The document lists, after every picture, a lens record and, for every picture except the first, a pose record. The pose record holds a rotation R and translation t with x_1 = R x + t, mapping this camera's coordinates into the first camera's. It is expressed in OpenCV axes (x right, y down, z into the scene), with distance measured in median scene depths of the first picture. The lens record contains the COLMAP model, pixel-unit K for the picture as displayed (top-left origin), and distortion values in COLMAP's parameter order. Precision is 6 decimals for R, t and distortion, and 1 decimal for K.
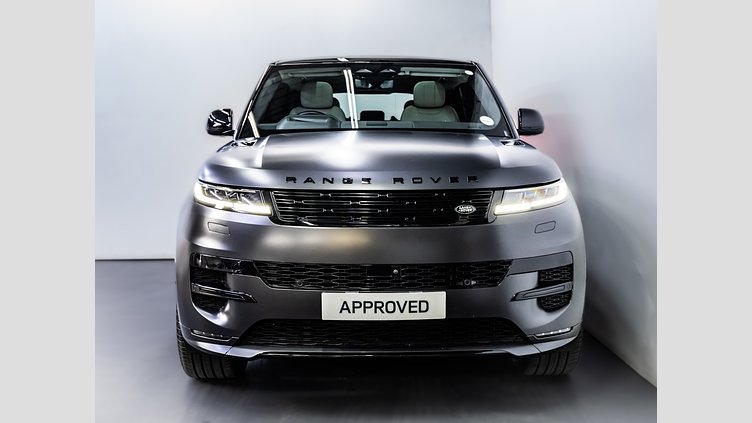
lens RADIAL K [[1034.3, 0, 376.0], [0, 1034.3, 211.2], [0, 0, 1]] dist [-0.045949, 0.000000]
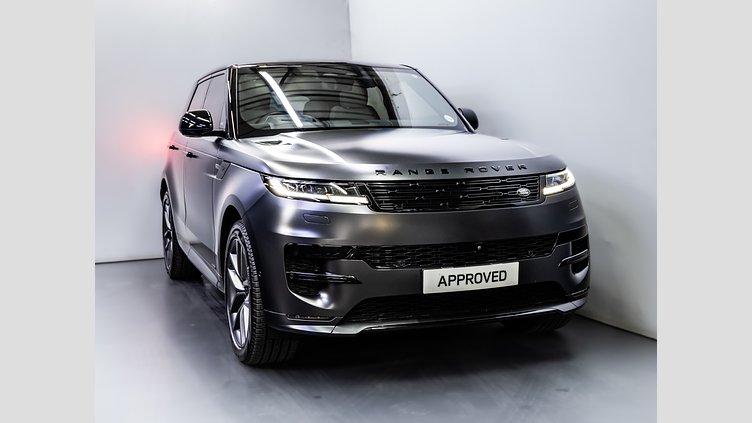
lens RADIAL K [[1036.6, 0, 375.9], [0, 1036.6, 210.9], [0, 0, 1]] dist [-0.025020, 0.000000]
pose [[0.919593, -0.045390, 0.390241, -0.538657], [0.045594, 0.998922, 0.008746, 0.001368], [-0.390217, 0.009750, 0.920671, -0.032045]]
